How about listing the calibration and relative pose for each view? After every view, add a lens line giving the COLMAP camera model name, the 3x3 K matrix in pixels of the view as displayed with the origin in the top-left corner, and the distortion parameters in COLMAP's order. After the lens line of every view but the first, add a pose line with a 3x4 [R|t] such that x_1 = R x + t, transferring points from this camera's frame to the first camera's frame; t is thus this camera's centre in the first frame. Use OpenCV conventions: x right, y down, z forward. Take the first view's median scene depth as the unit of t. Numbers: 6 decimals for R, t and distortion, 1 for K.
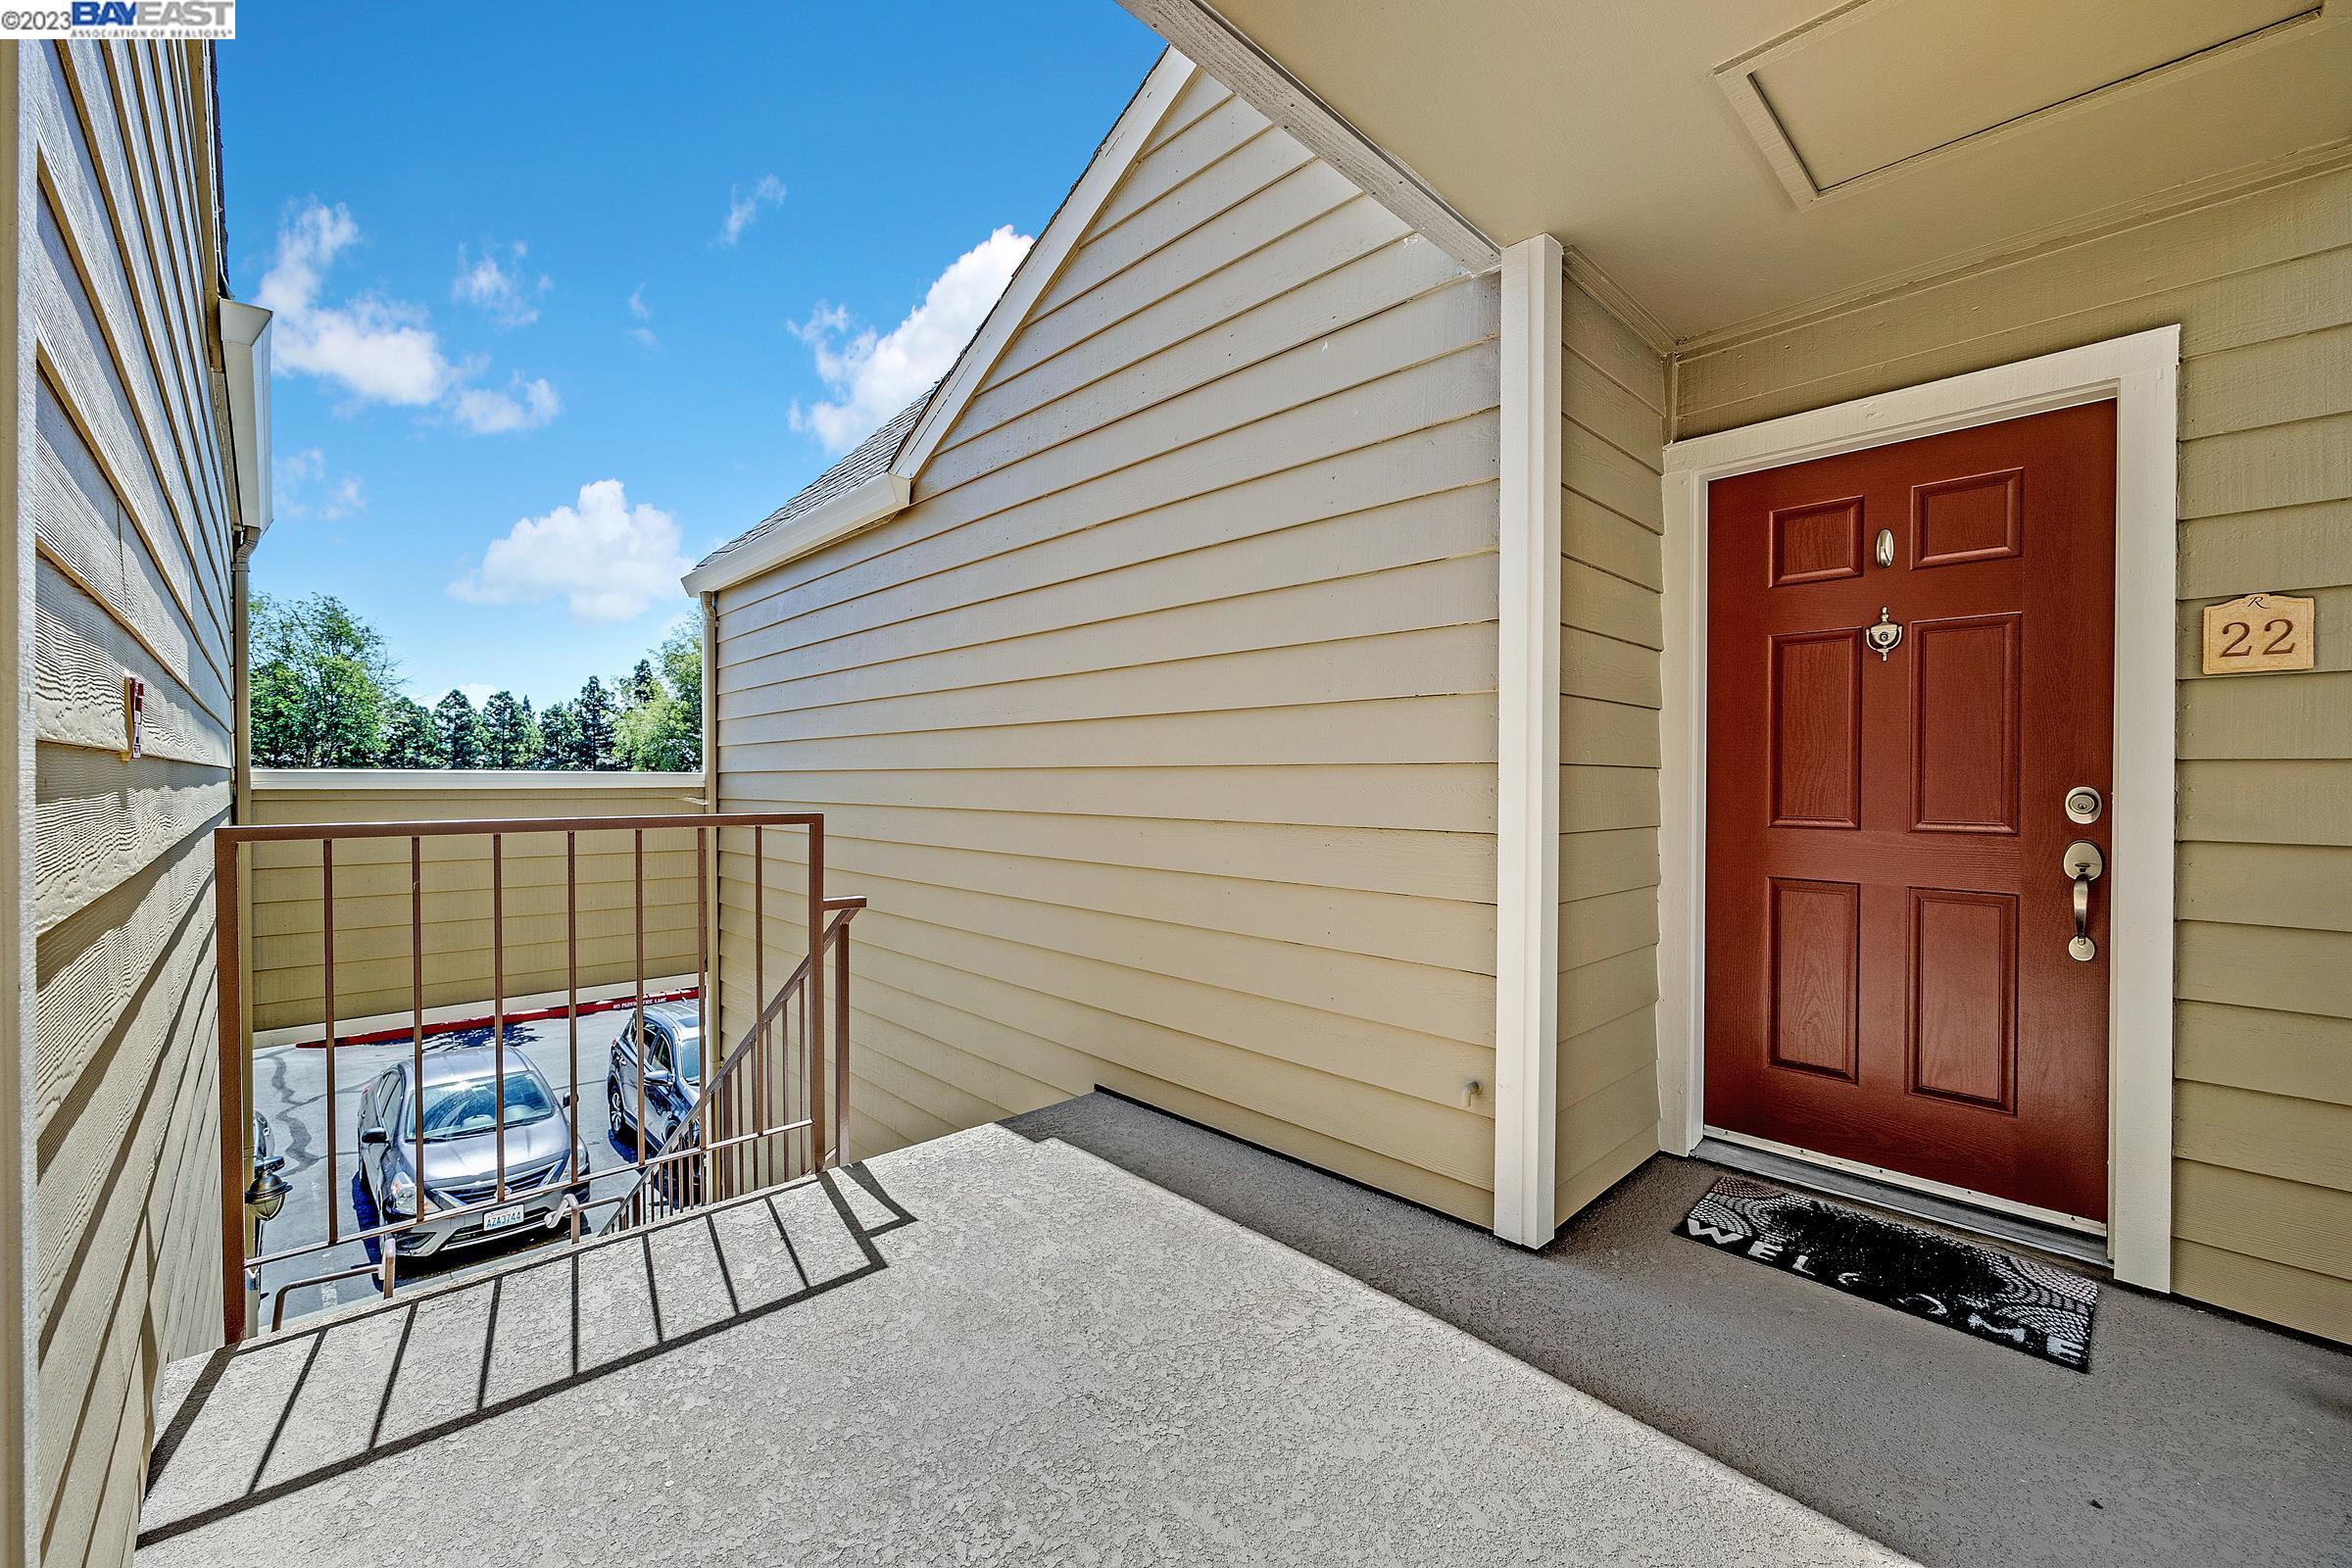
lens RADIAL K [[947.2, 0, 1179.4], [0, 947.2, 784.4], [0, 0, 1]] dist [-0.002300, 0.000235]
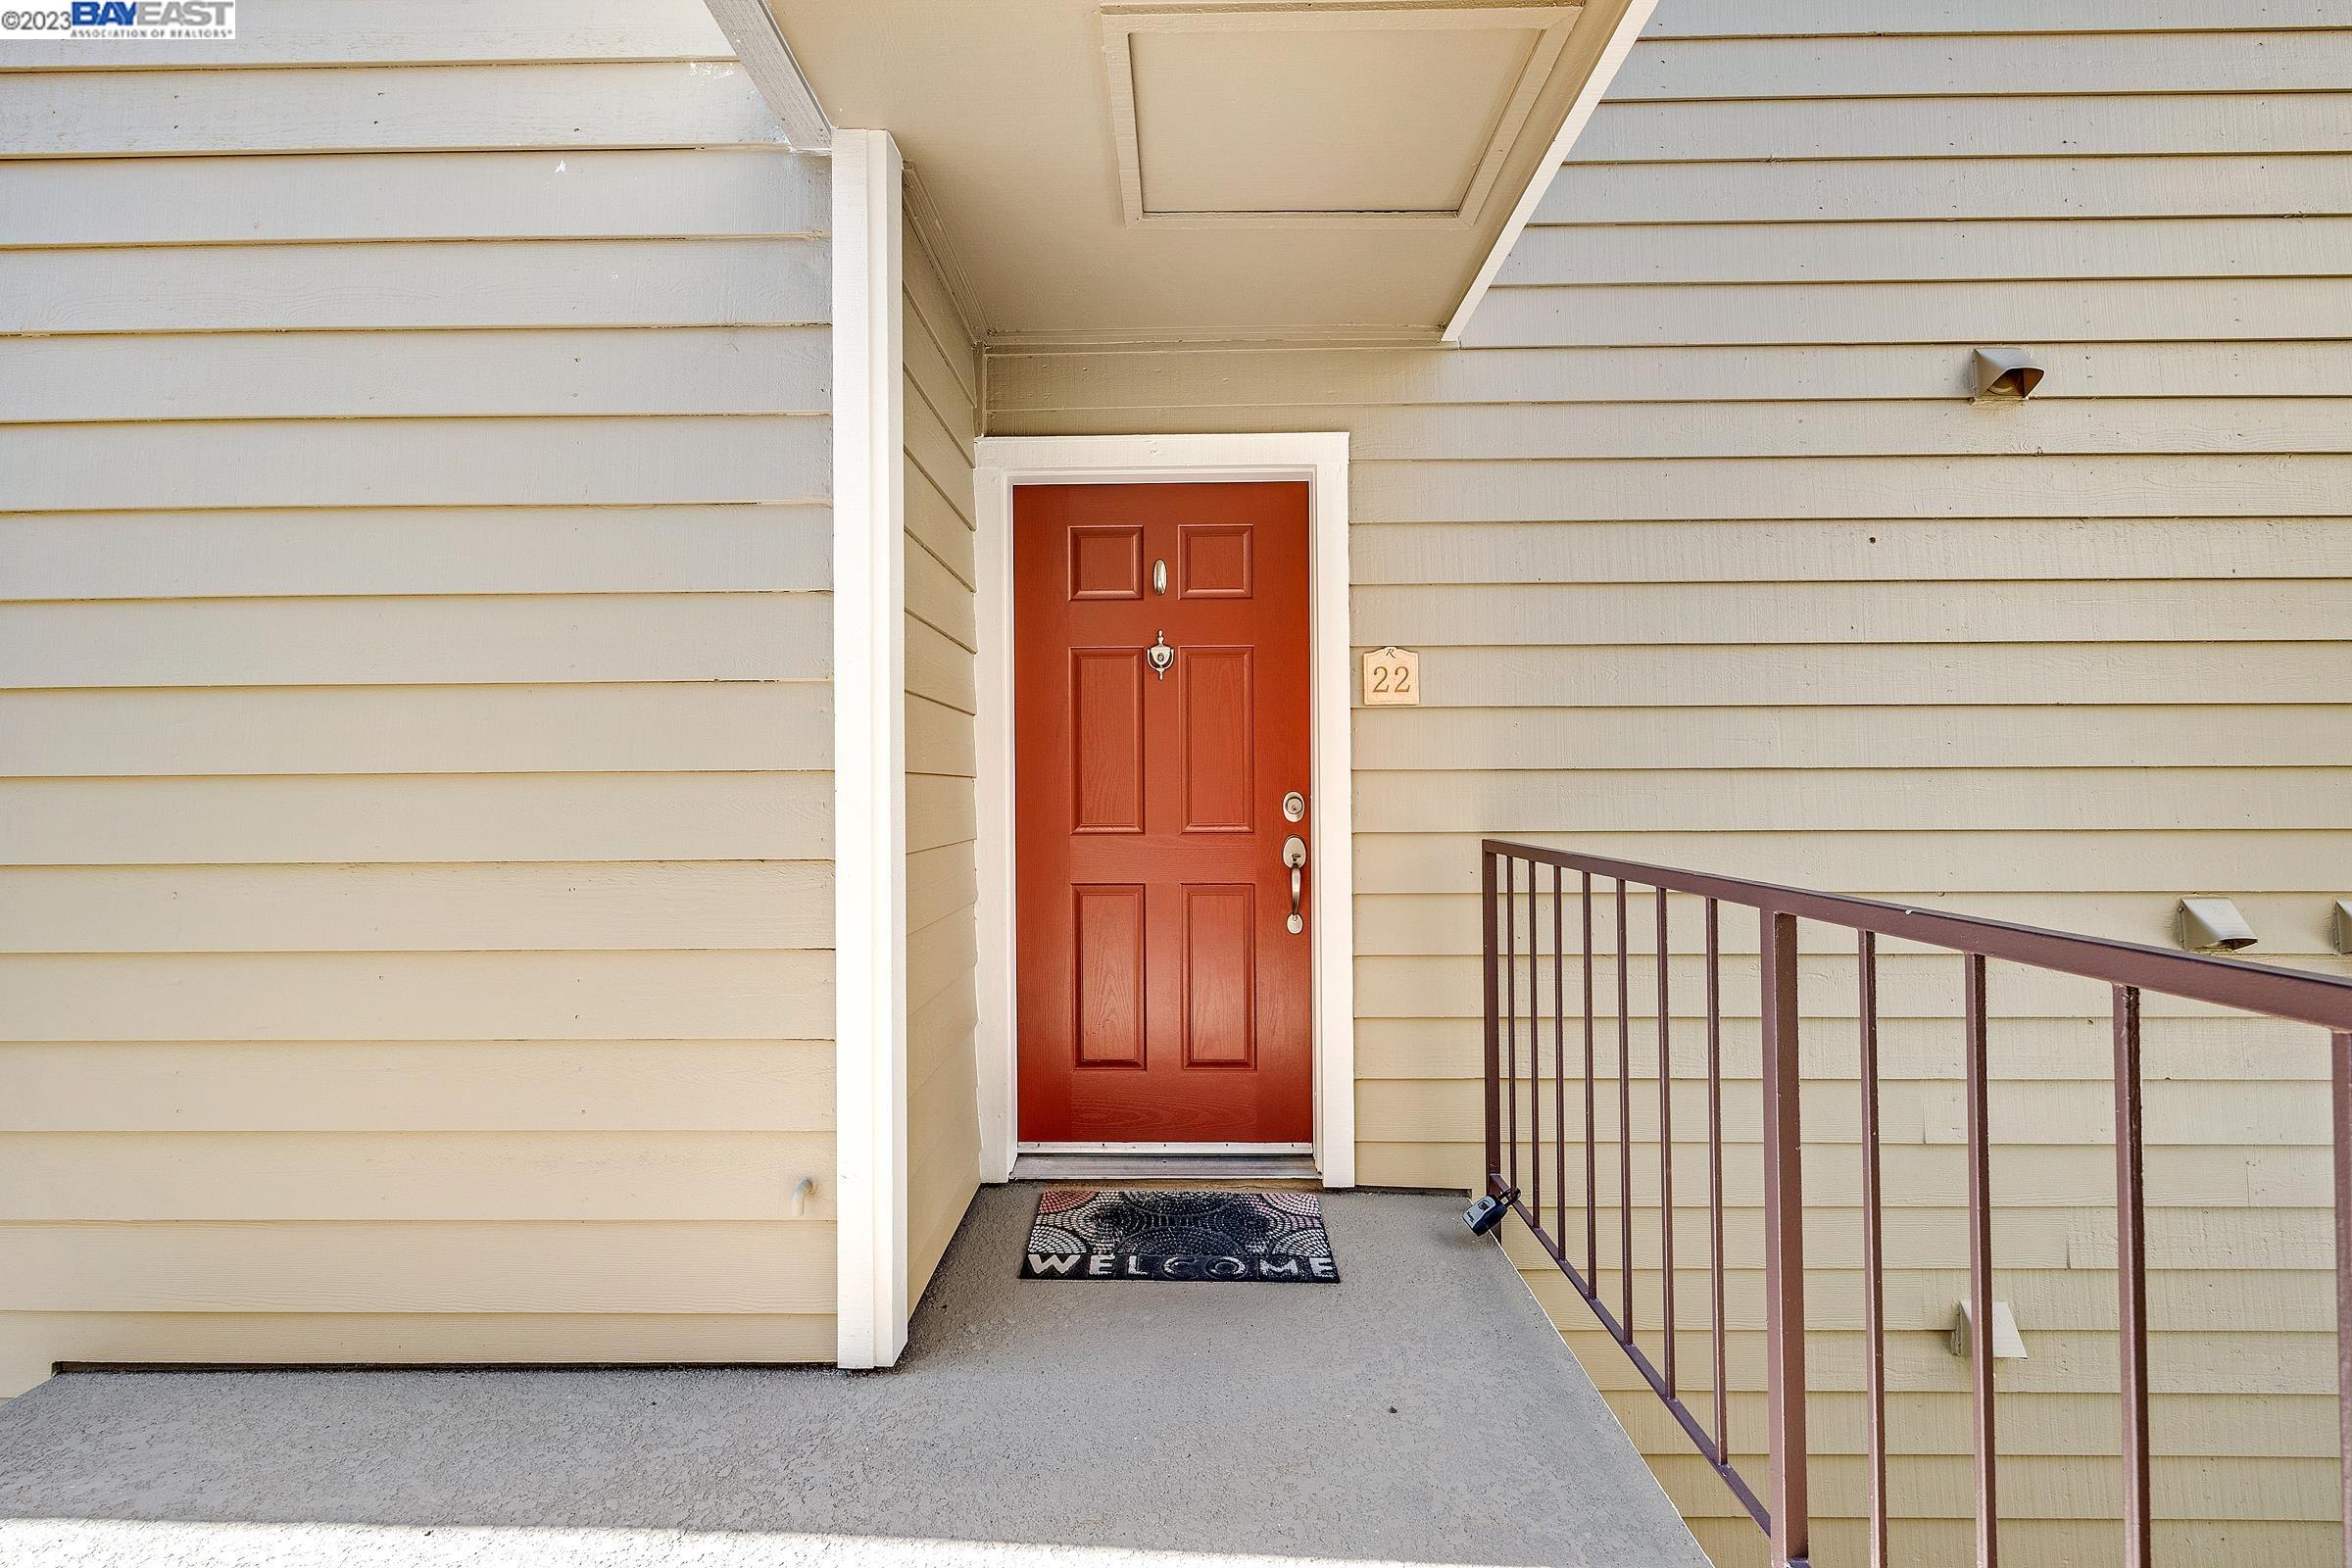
lens RADIAL K [[947.2, 0, 1179.4], [0, 947.2, 784.4], [0, 0, 1]] dist [-0.002300, 0.000235]
pose [[0.705786, -0.006911, 0.708392, -0.021960], [0.014157, 0.999890, -0.004351, -0.003806], [-0.708284, 0.013099, 0.705806, 0.230007]]
